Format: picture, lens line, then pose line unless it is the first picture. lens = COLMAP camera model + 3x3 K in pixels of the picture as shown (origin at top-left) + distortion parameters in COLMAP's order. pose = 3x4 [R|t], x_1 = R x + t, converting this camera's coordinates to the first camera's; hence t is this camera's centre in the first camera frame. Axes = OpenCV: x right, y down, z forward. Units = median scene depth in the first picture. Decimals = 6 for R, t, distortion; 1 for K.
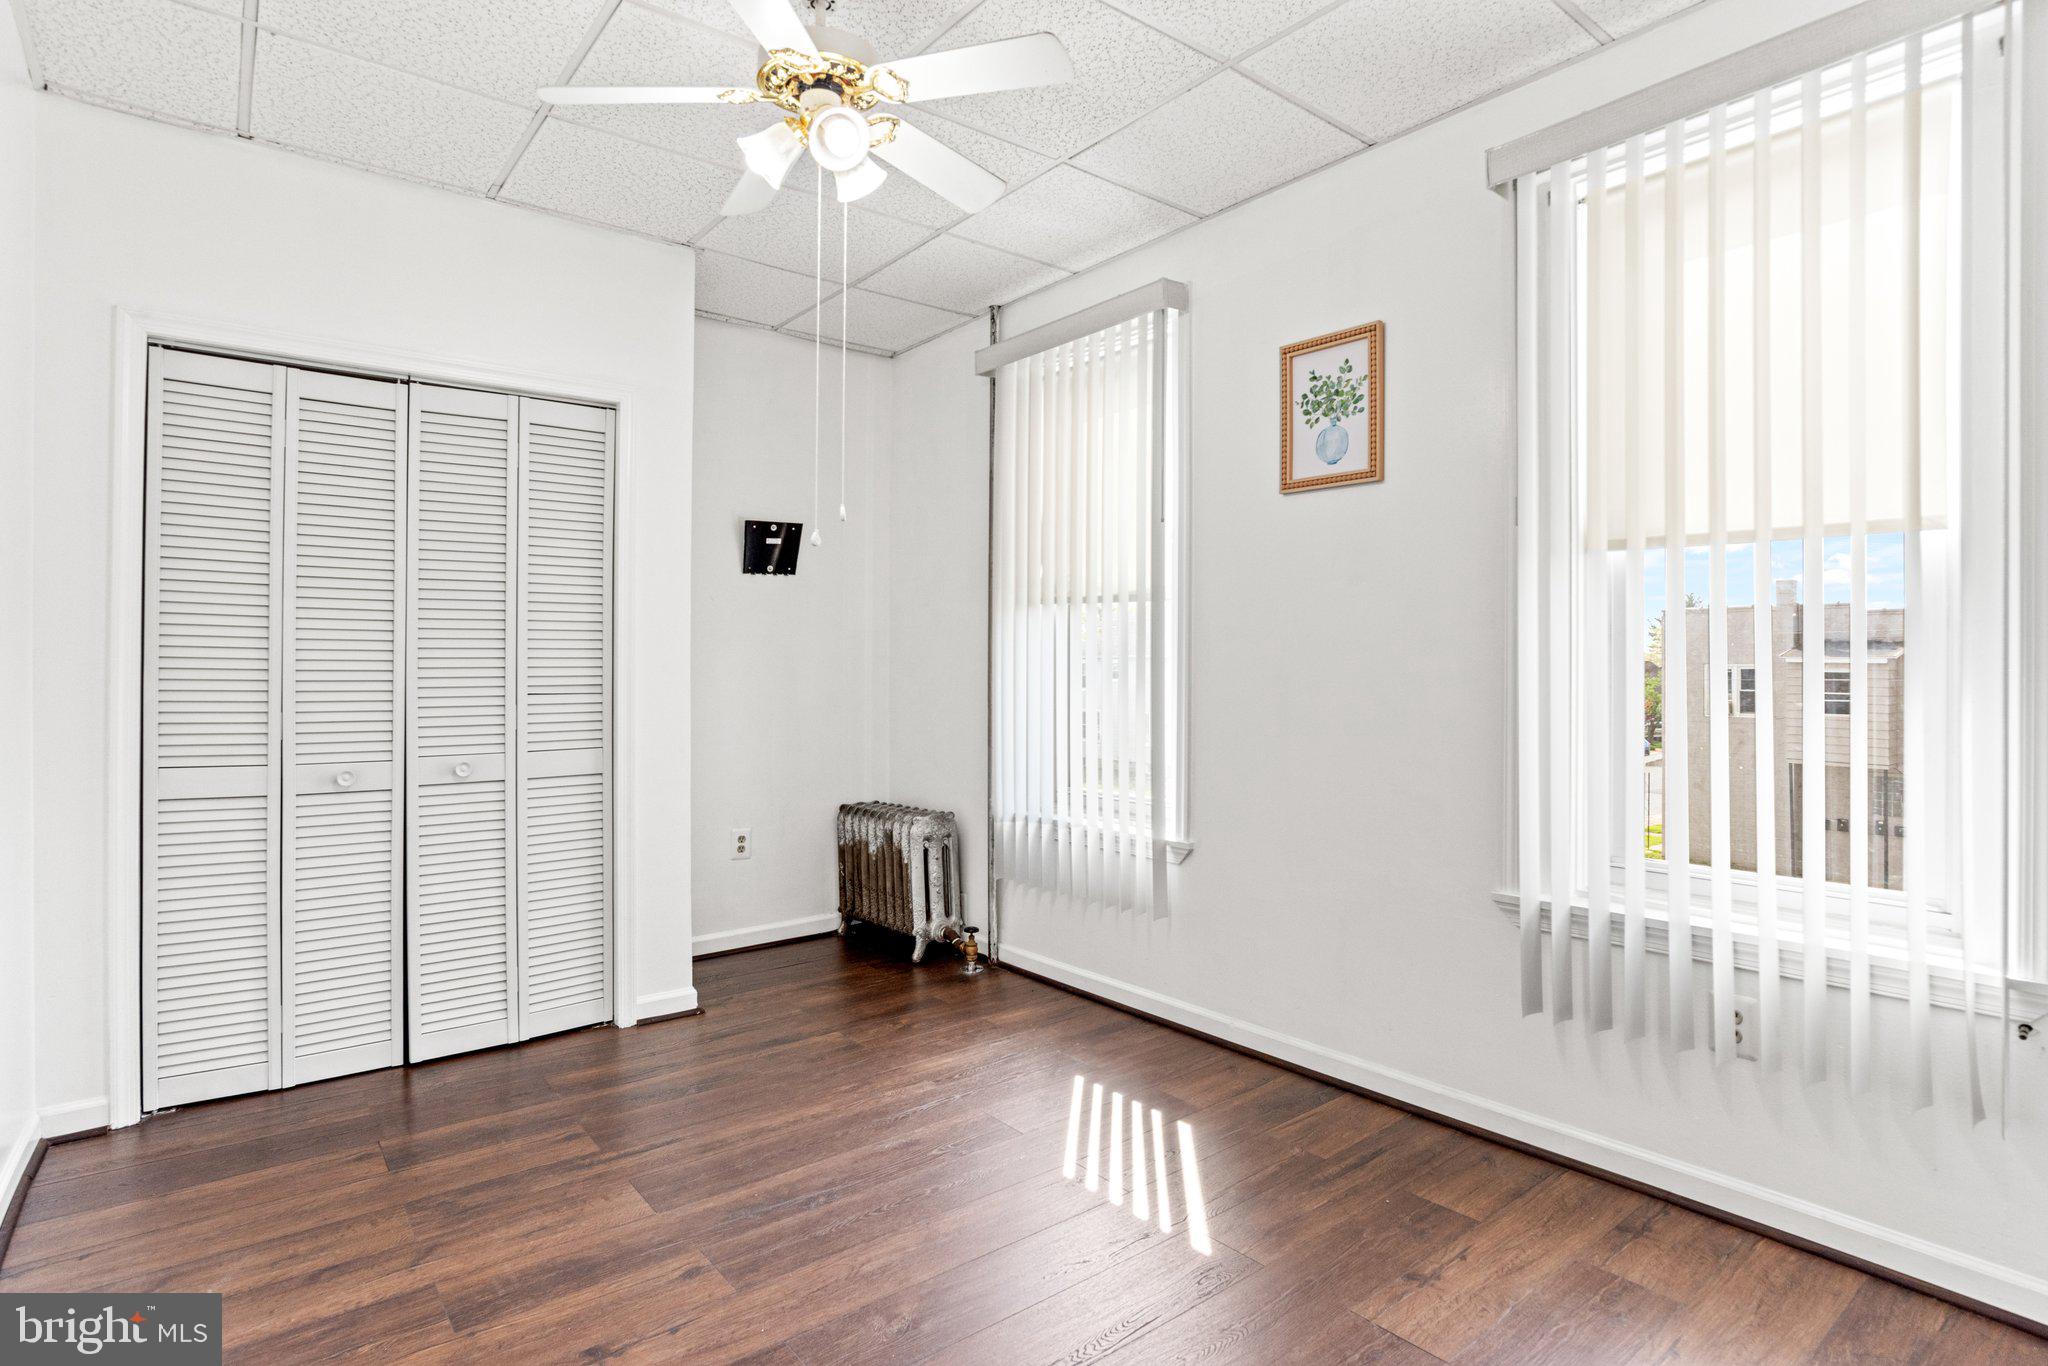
lens RADIAL K [[1041.1, 0, 1035.0], [0, 1041.1, 696.3], [0, 0, 1]] dist [-0.030325, 0.001642]
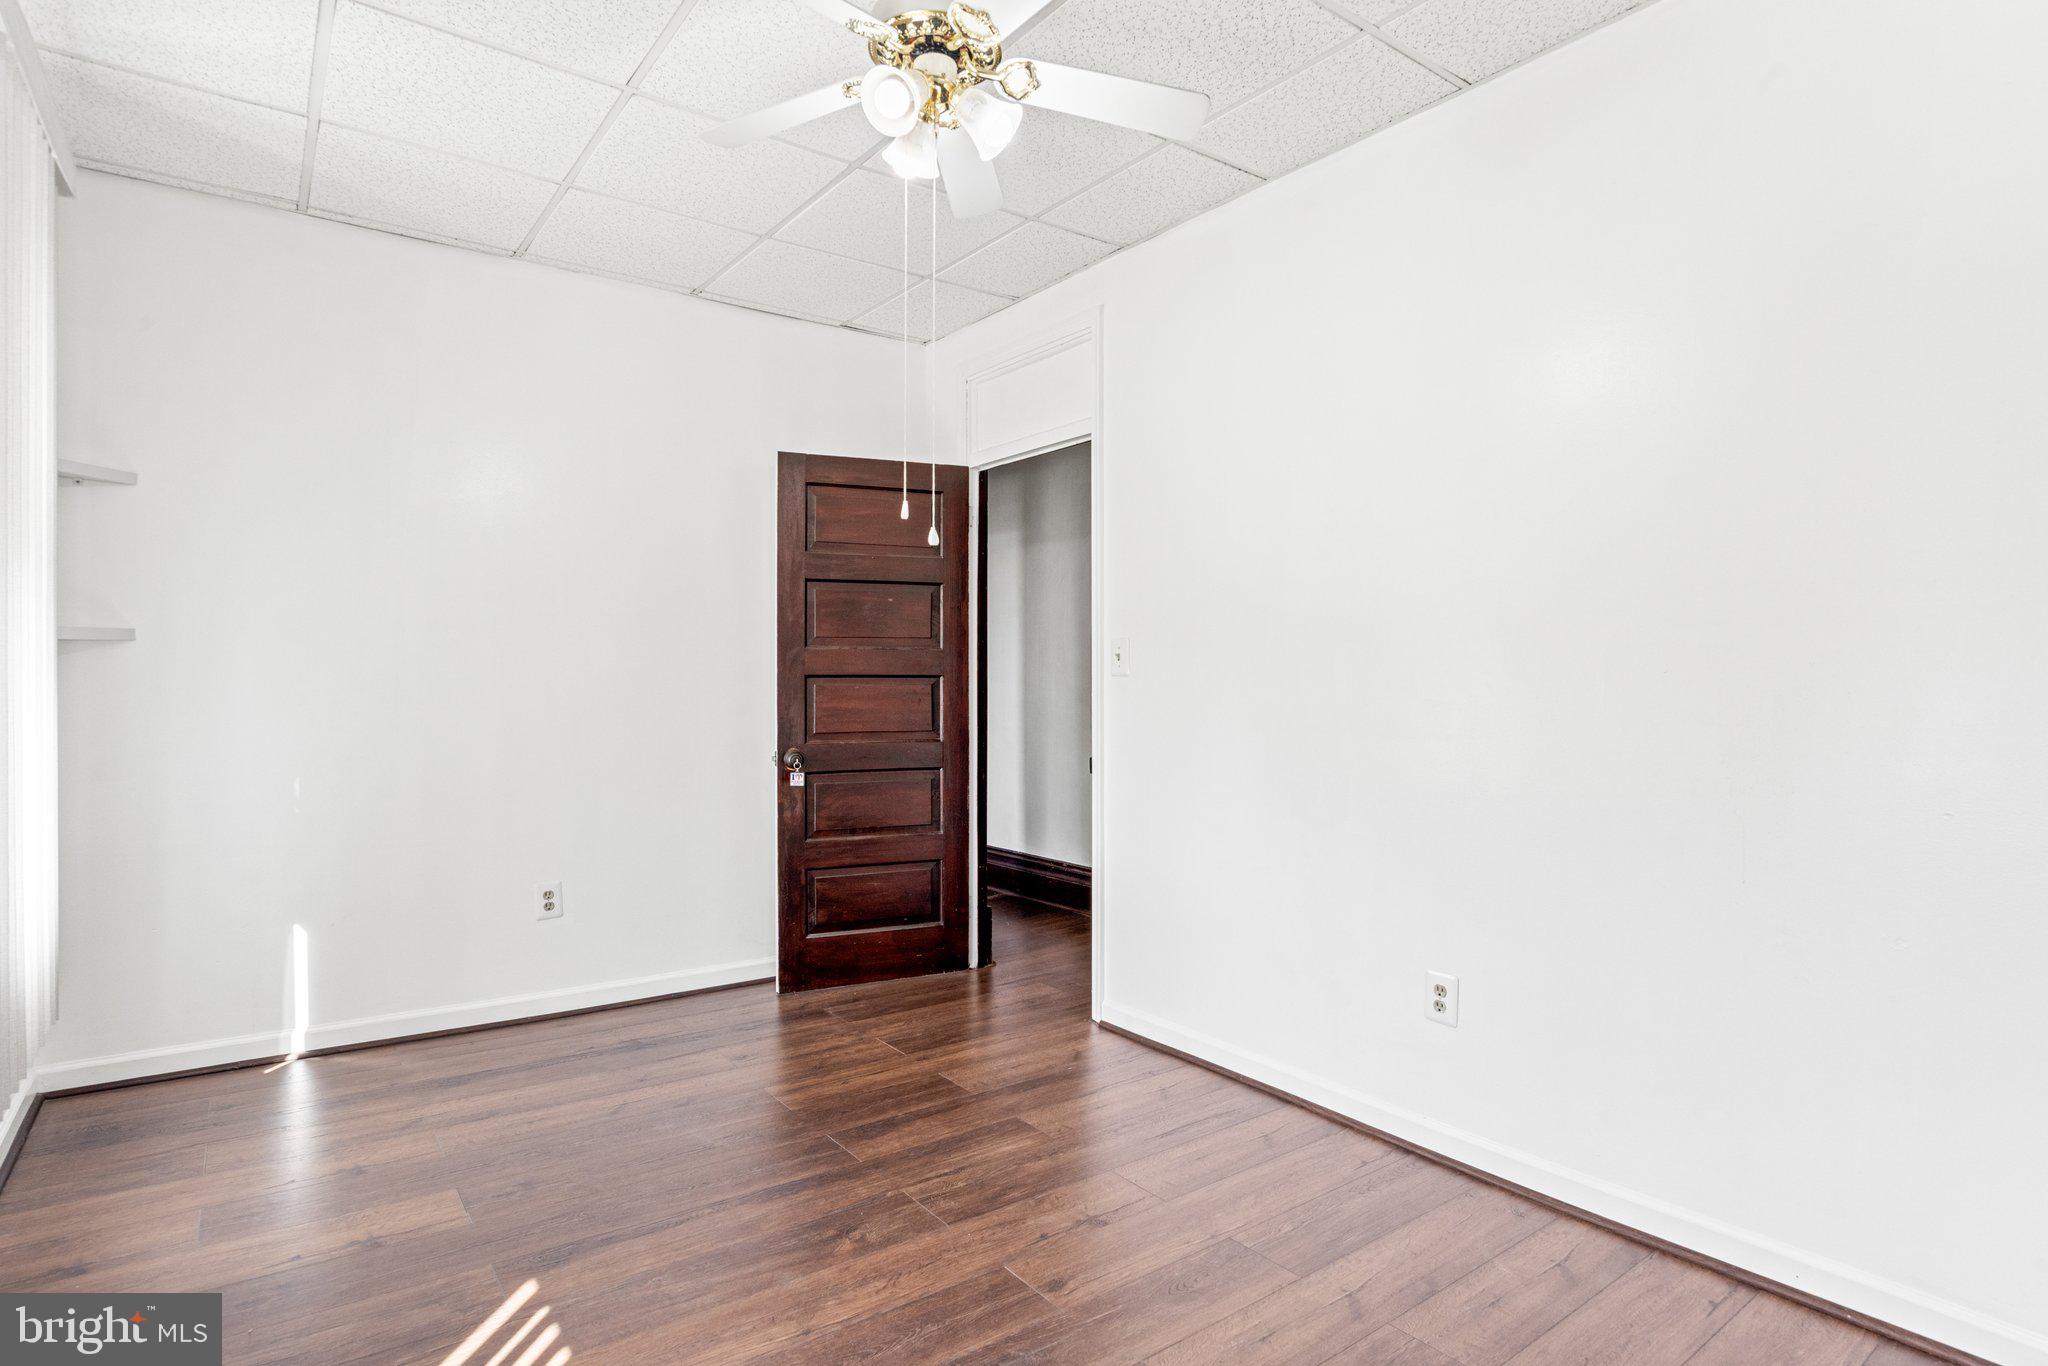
lens RADIAL K [[1041.1, 0, 1035.0], [0, 1041.1, 696.3], [0, 0, 1]] dist [-0.030325, 0.001642]
pose [[-0.999723, -0.004469, 0.023127, -0.336648], [-0.003759, 0.999523, 0.030656, -0.038491], [-0.023253, 0.030560, -0.999262, 1.995972]]
